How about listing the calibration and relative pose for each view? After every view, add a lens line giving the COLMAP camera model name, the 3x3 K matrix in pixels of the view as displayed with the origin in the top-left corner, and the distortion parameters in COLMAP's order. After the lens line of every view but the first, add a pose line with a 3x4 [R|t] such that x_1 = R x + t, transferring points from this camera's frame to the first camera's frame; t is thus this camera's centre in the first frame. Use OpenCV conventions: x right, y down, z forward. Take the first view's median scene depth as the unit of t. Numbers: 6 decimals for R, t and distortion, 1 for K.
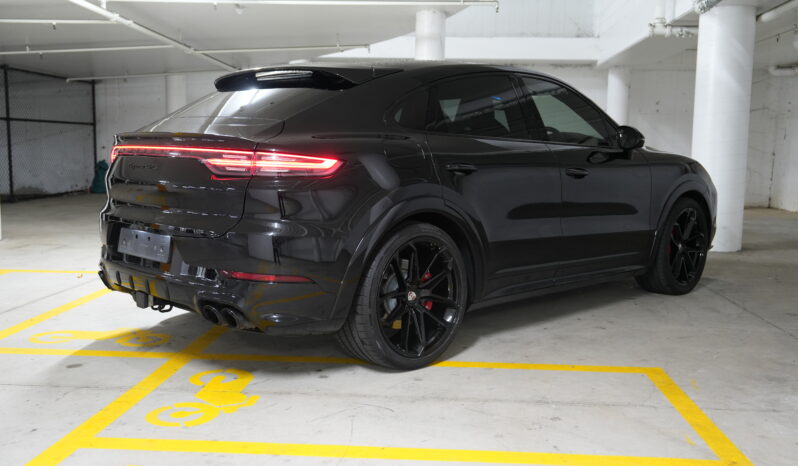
lens RADIAL K [[800.2, 0, 399.3], [0, 800.2, 231.8], [0, 0, 1]] dist [0.003050, 0.000000]
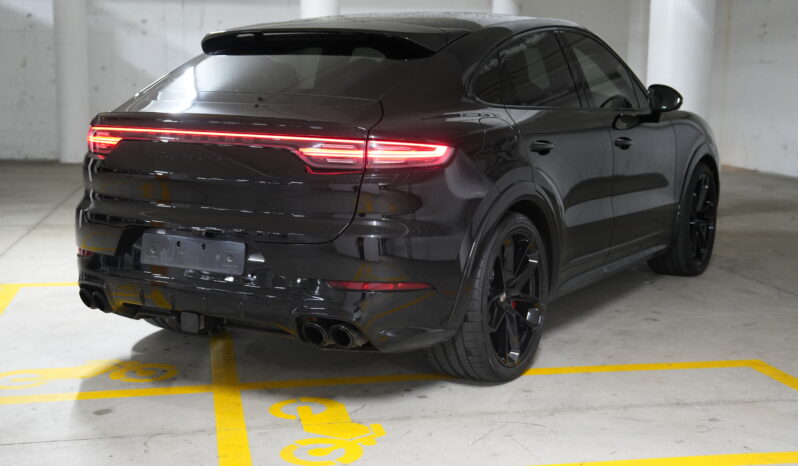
lens RADIAL K [[1131.7, 0, 398.8], [0, 1131.7, 232.6], [0, 0, 1]] dist [0.159621, 0.000000]
pose [[0.965085, -0.045460, 0.257963, -0.441649], [0.036176, 0.998519, 0.040623, -0.047064], [-0.259427, -0.029872, 0.965300, -0.174151]]
